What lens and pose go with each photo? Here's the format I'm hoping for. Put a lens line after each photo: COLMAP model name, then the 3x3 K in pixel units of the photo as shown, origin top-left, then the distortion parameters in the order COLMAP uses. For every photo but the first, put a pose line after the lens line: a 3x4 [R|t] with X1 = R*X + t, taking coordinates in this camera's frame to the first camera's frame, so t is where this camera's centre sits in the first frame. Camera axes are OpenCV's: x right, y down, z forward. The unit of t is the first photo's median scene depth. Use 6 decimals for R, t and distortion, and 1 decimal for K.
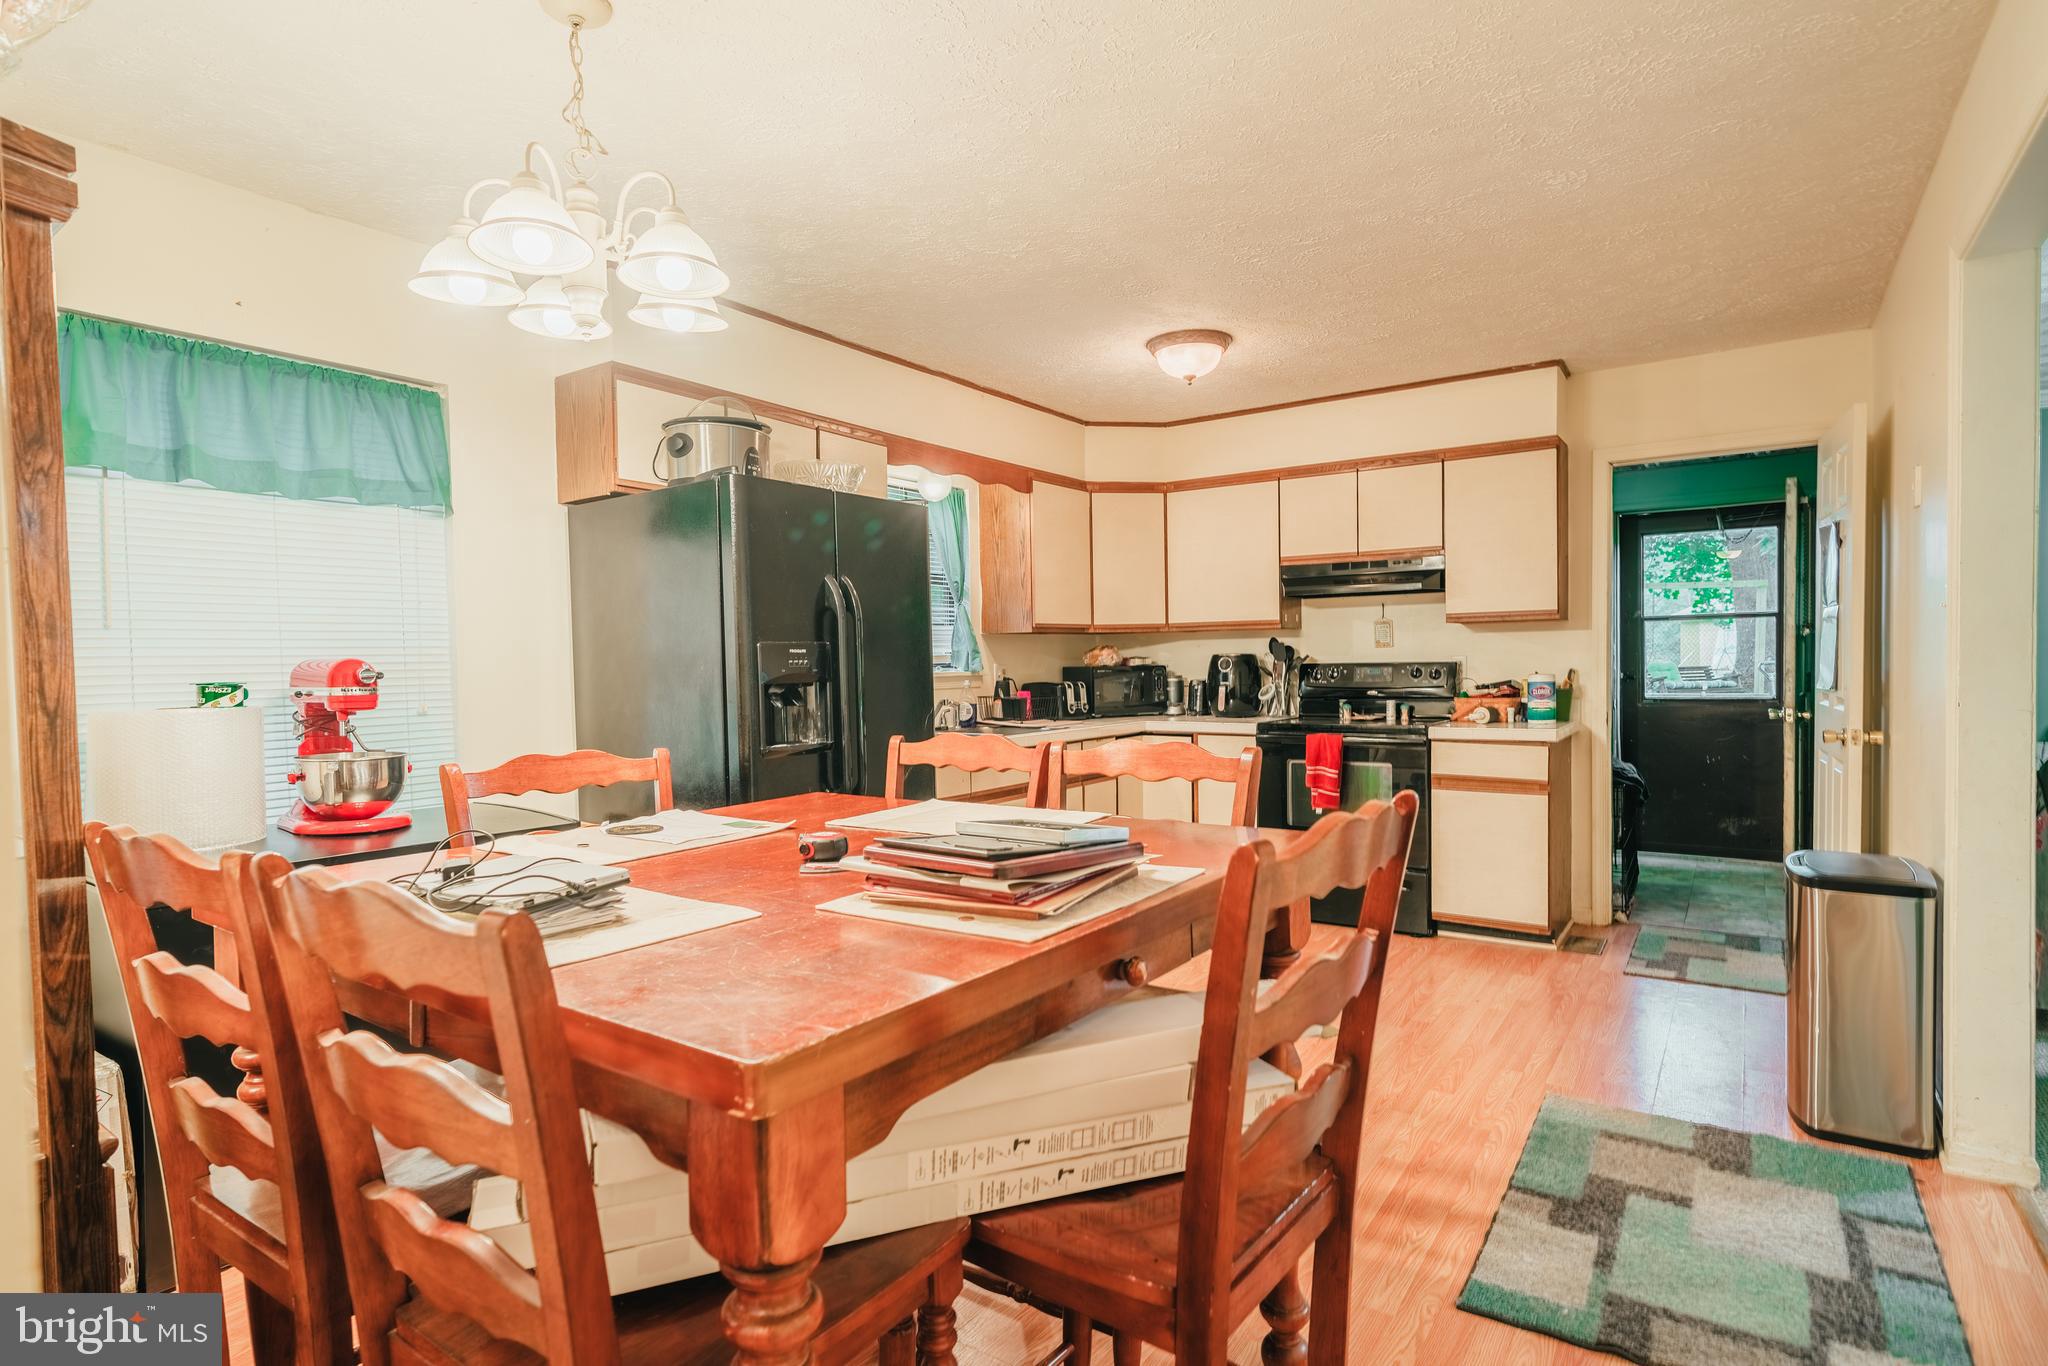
lens RADIAL K [[1042.8, 0, 1019.3], [0, 1042.8, 694.8], [0, 0, 1]] dist [0.002126, 0.000047]
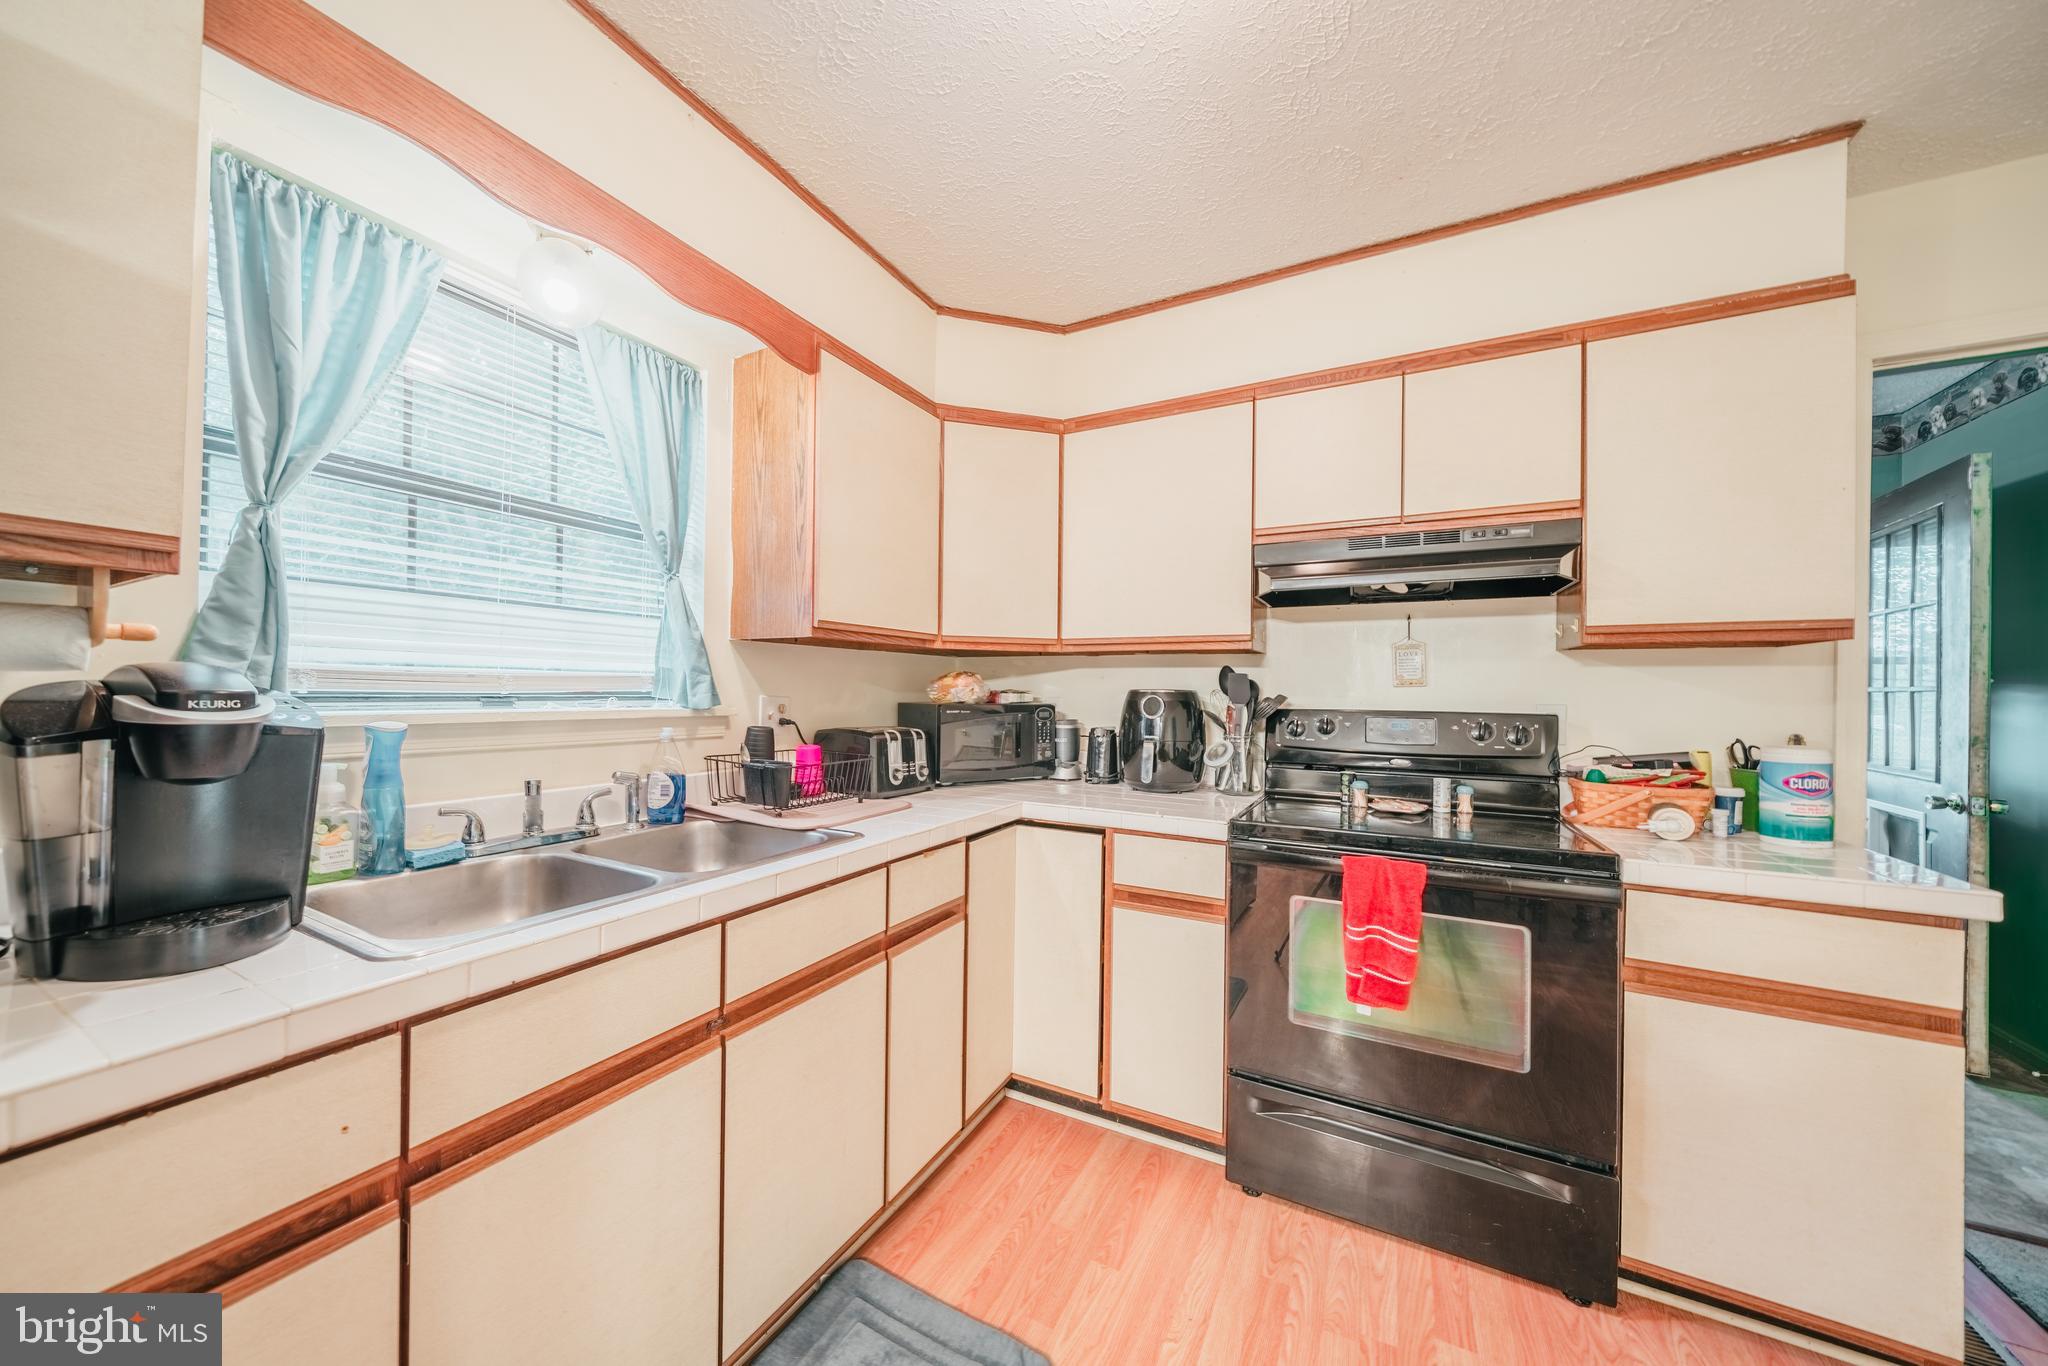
lens RADIAL K [[703.8, 0, 1014.9], [0, 703.8, 681.8], [0, 0, 1]] dist [-0.001408, -0.000063]
pose [[0.993522, 0.030671, 0.109420, 0.070160], [-0.025584, 0.998539, -0.047589, -0.021750], [-0.110720, 0.044481, 0.992856, 0.591768]]
